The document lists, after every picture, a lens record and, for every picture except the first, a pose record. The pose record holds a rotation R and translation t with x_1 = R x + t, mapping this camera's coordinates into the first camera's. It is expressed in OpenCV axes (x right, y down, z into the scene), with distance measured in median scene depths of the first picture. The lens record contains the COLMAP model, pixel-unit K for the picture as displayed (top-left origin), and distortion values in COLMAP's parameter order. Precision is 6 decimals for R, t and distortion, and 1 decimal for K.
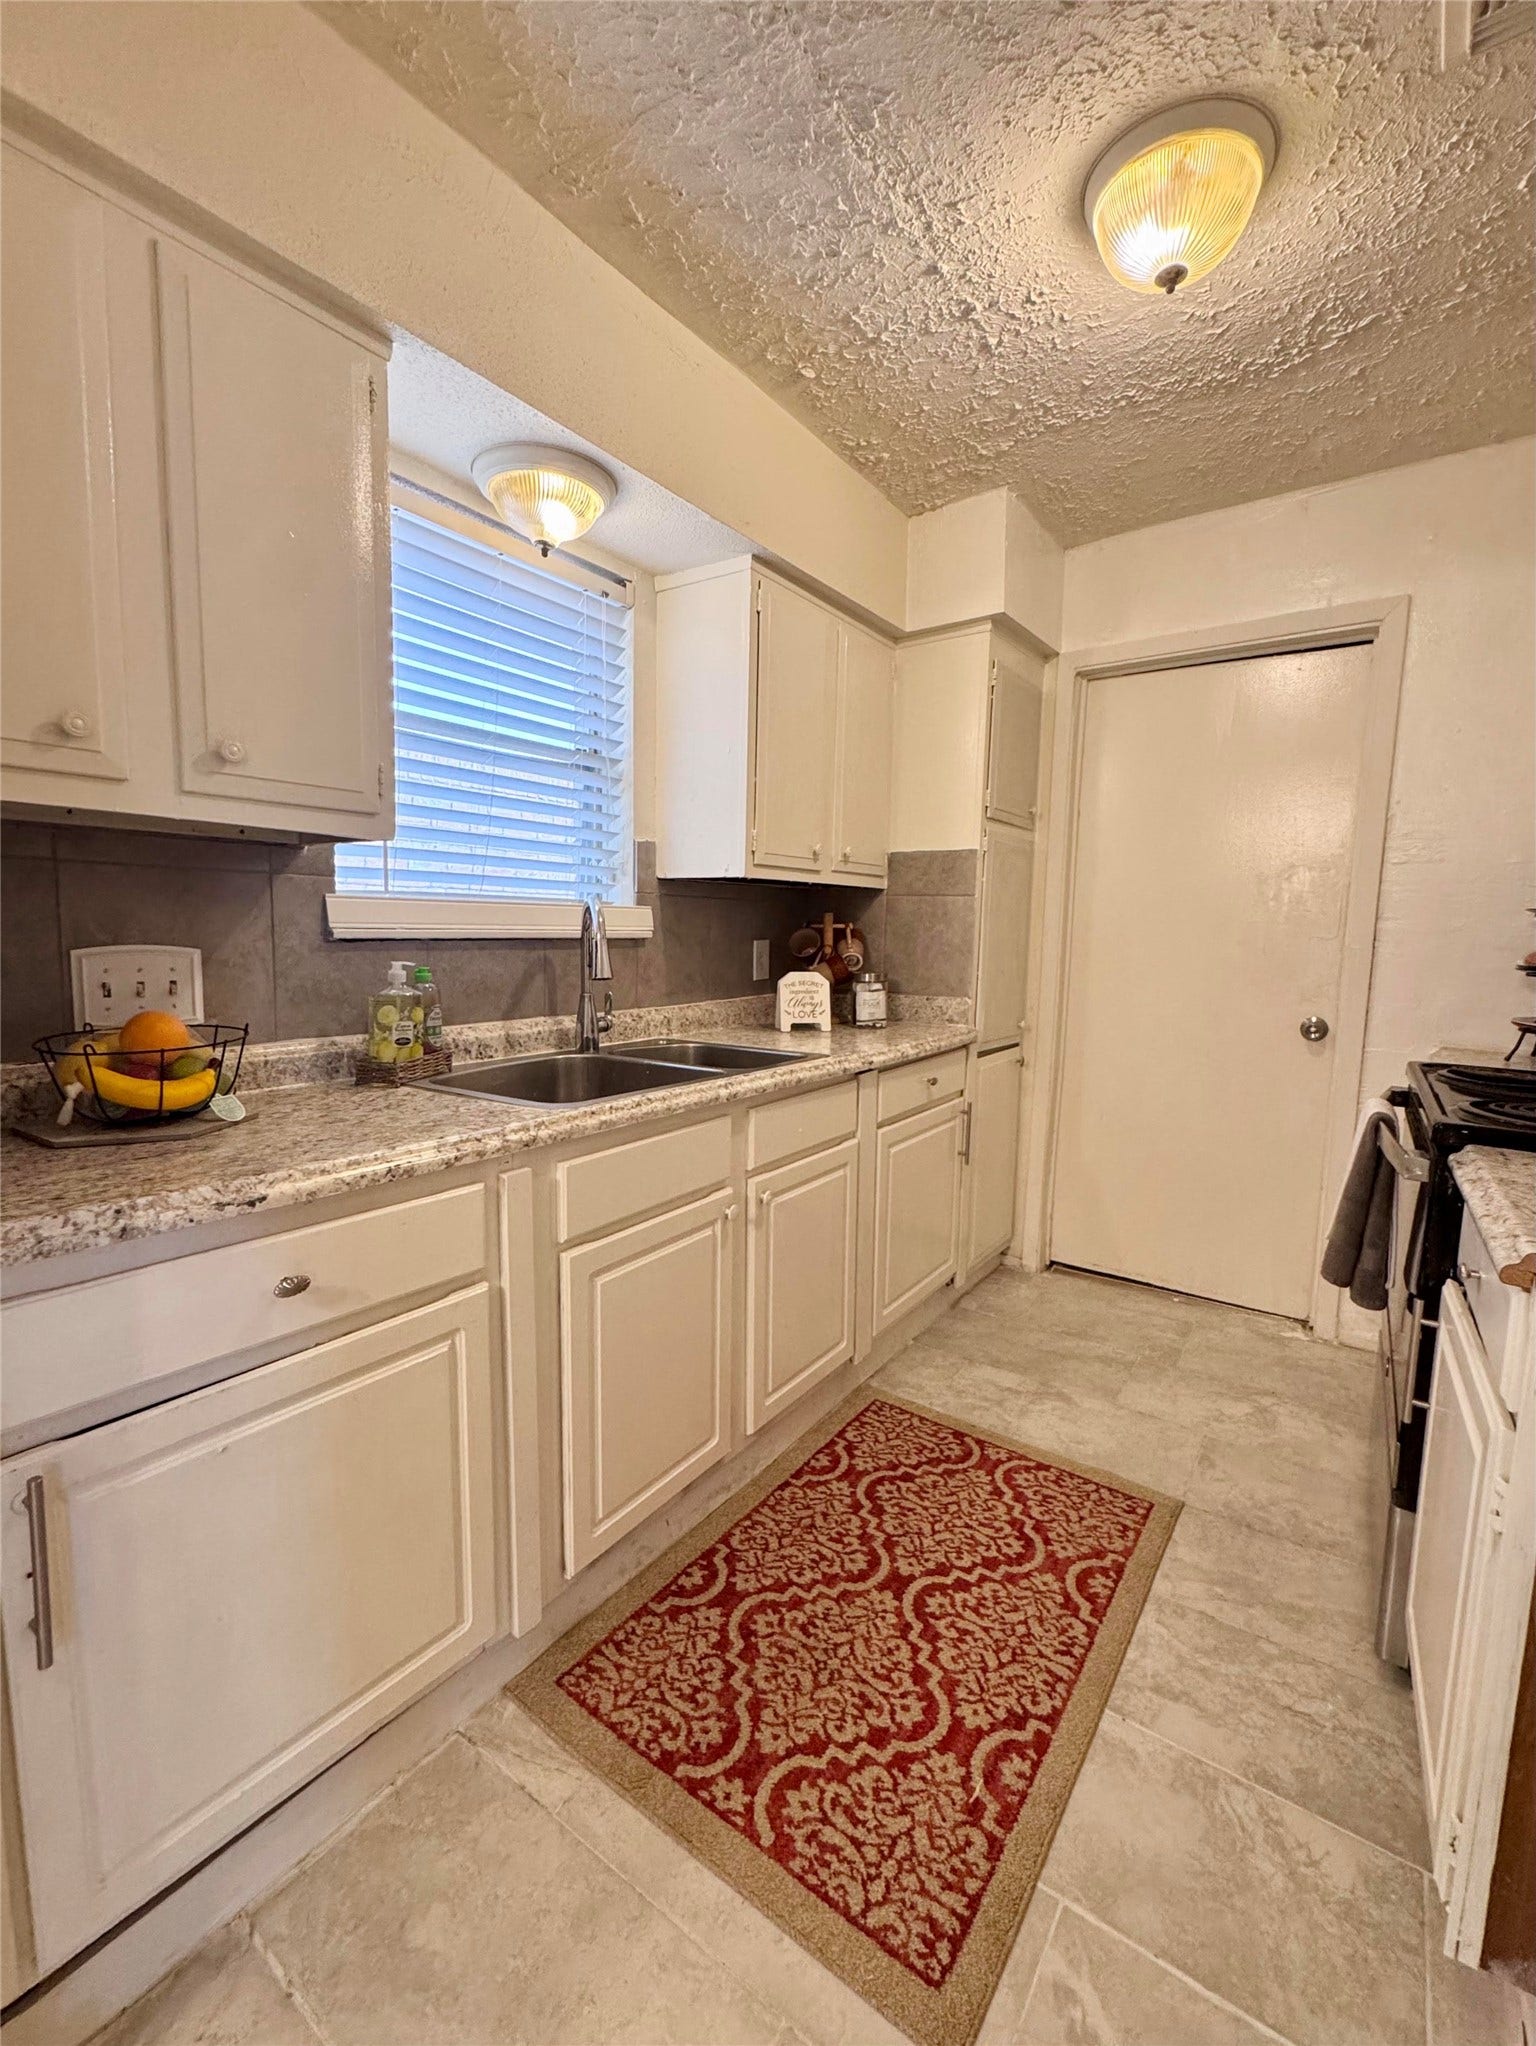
lens RADIAL K [[870.8, 0, 769.1], [0, 870.8, 1018.8], [0, 0, 1]] dist [-0.007020, 0.001329]
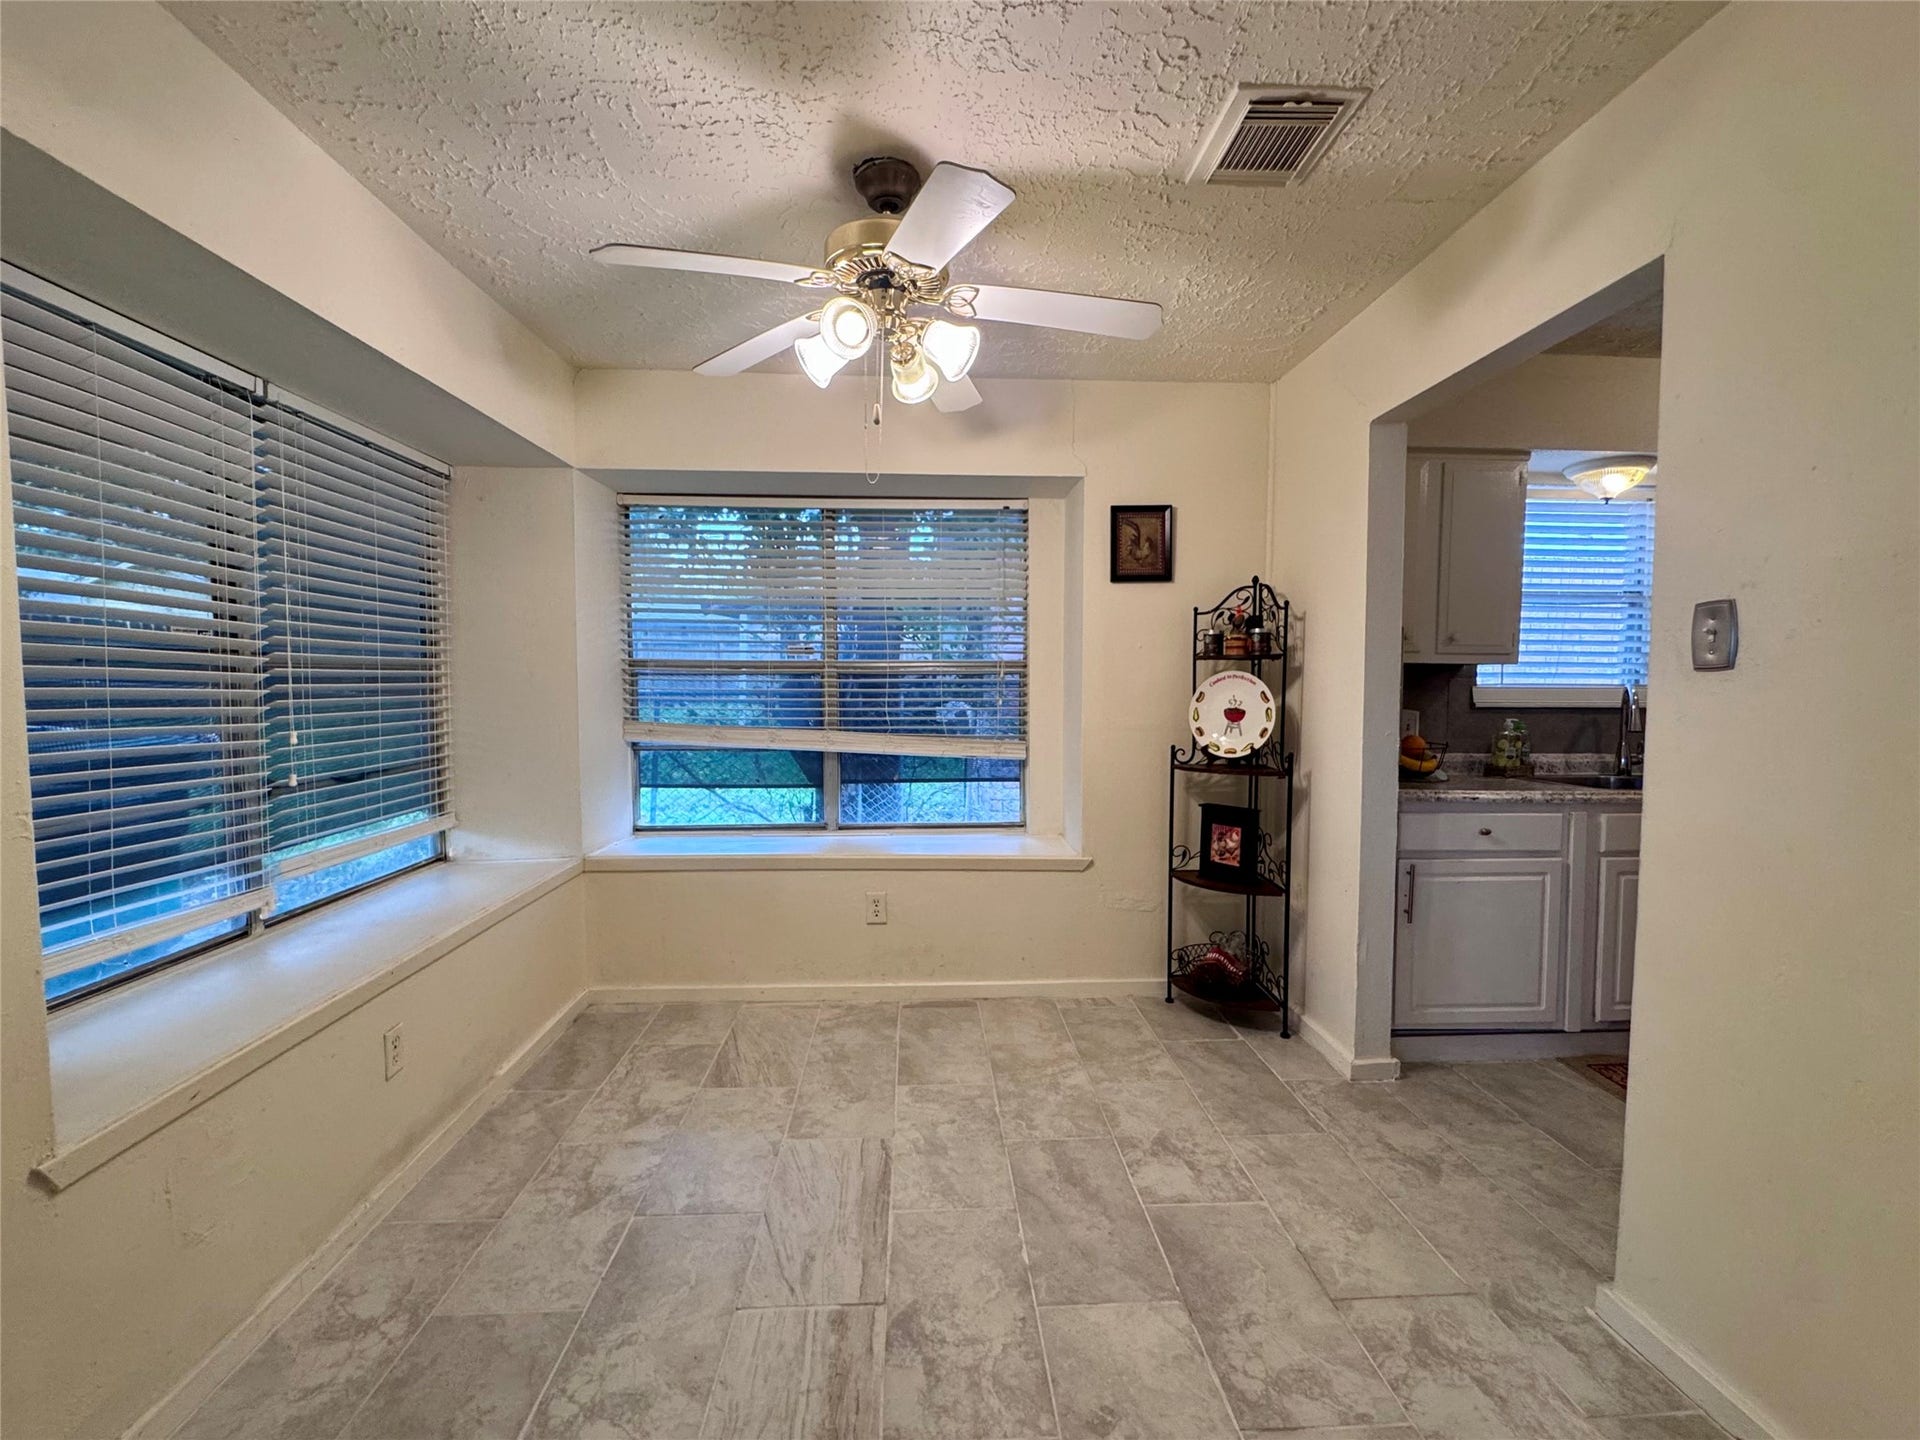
lens RADIAL K [[817.2, 0, 960.3], [0, 817.2, 718.0], [0, 0, 1]] dist [-0.007020, 0.001329]
pose [[0.622739, 0.021951, -0.782121, 0.278659], [-0.075348, 0.996643, -0.032022, 0.094722], [0.778793, 0.078872, 0.622303, -1.238640]]
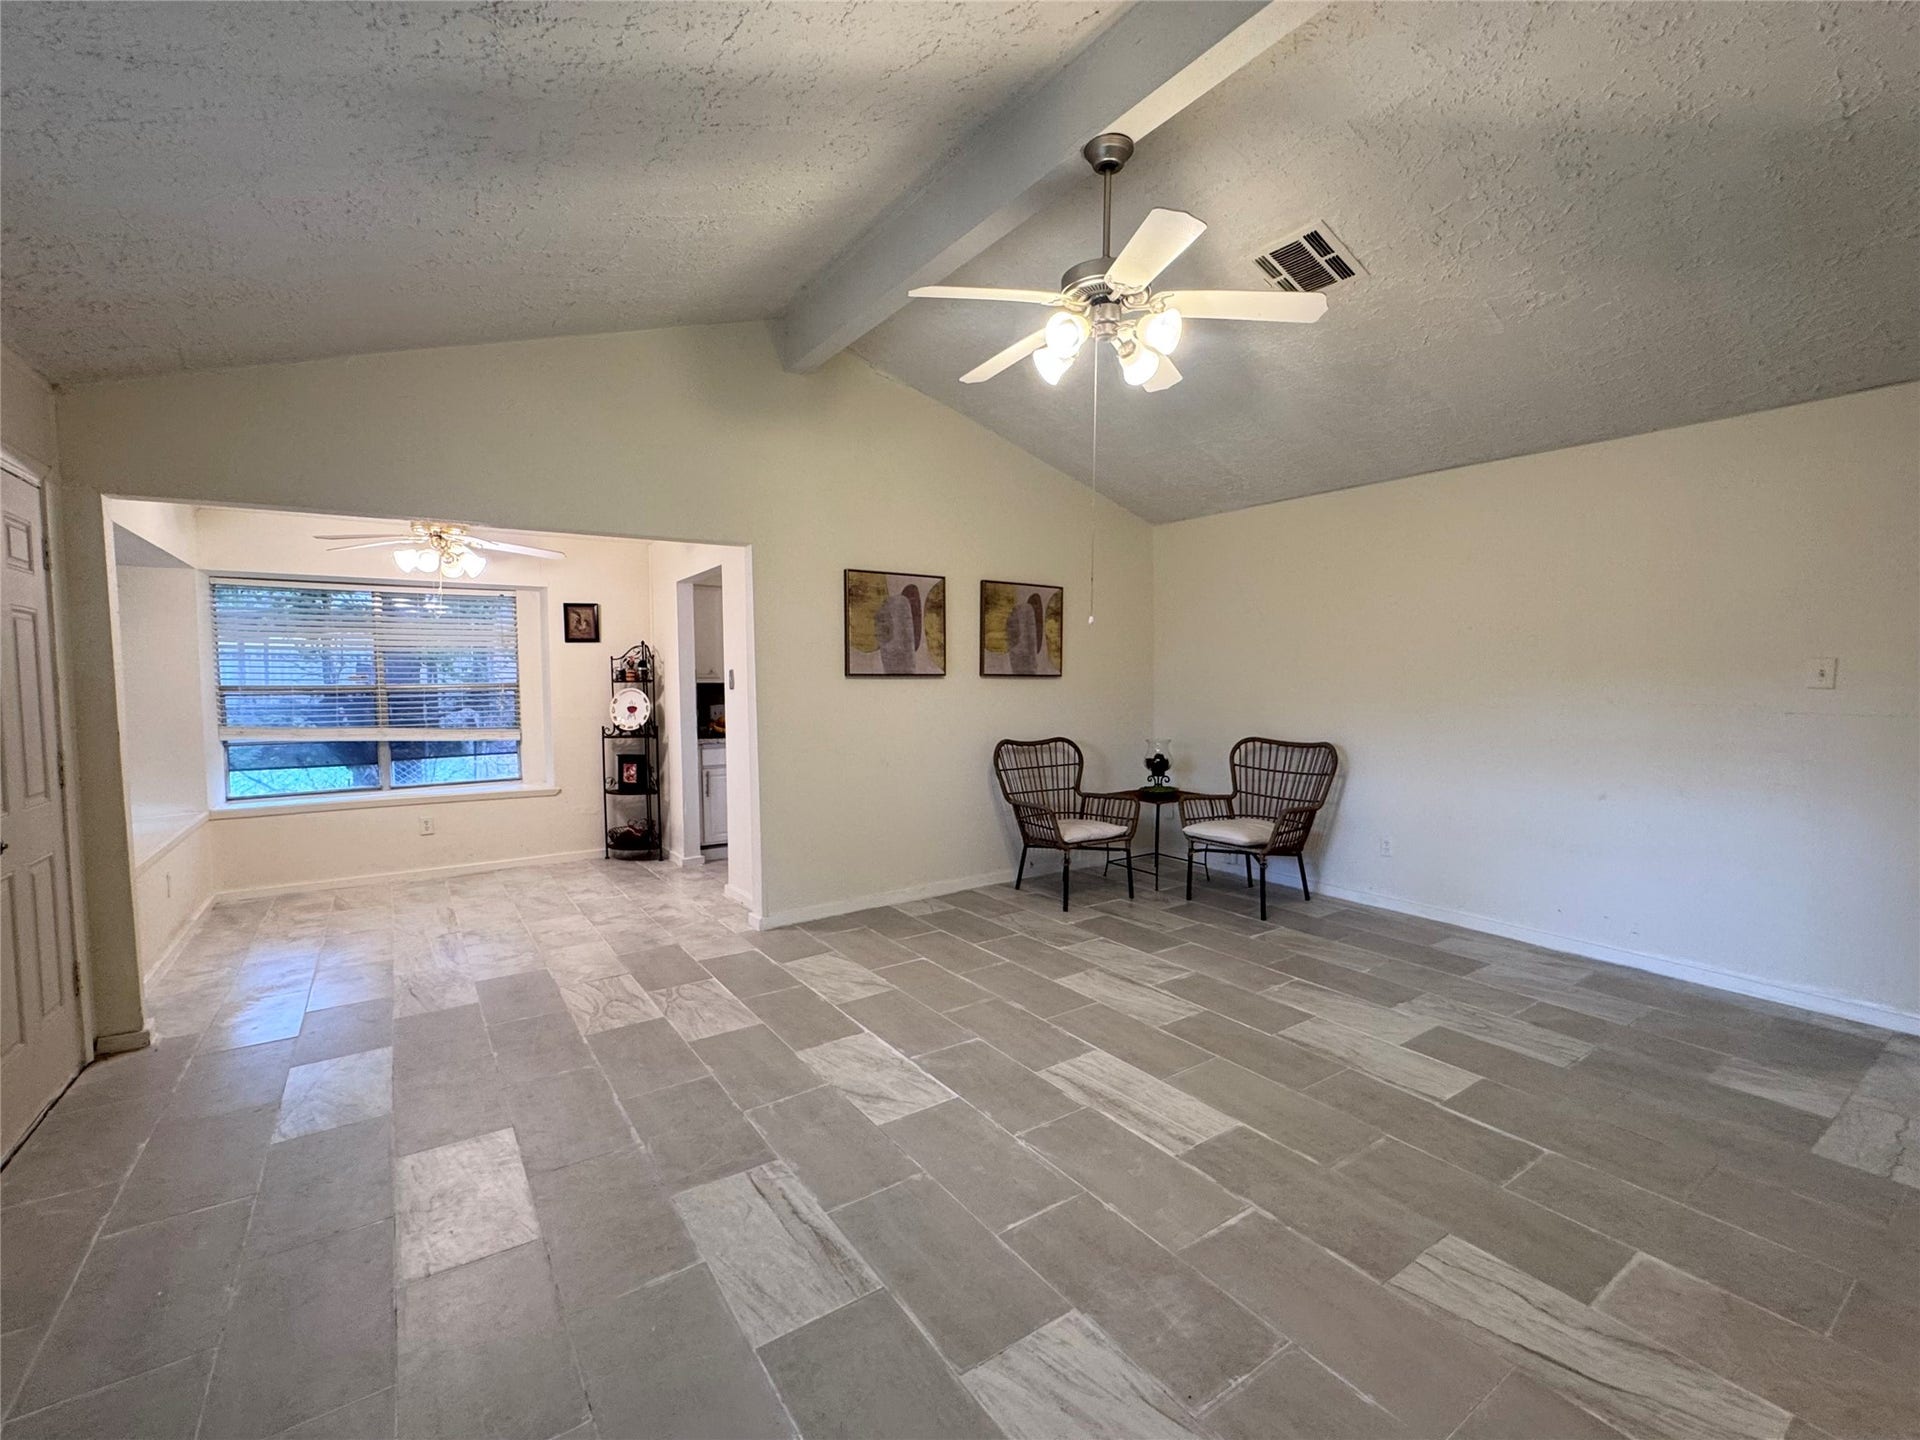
lens RADIAL K [[817.2, 0, 958.6], [0, 817.2, 722.7], [0, 0, 1]] dist [-0.007020, 0.001329]
pose [[0.940913, -0.010778, -0.338477, 1.950794], [-0.008956, 0.998352, -0.056685, 0.245395], [0.338530, 0.056367, 0.939266, -2.667416]]
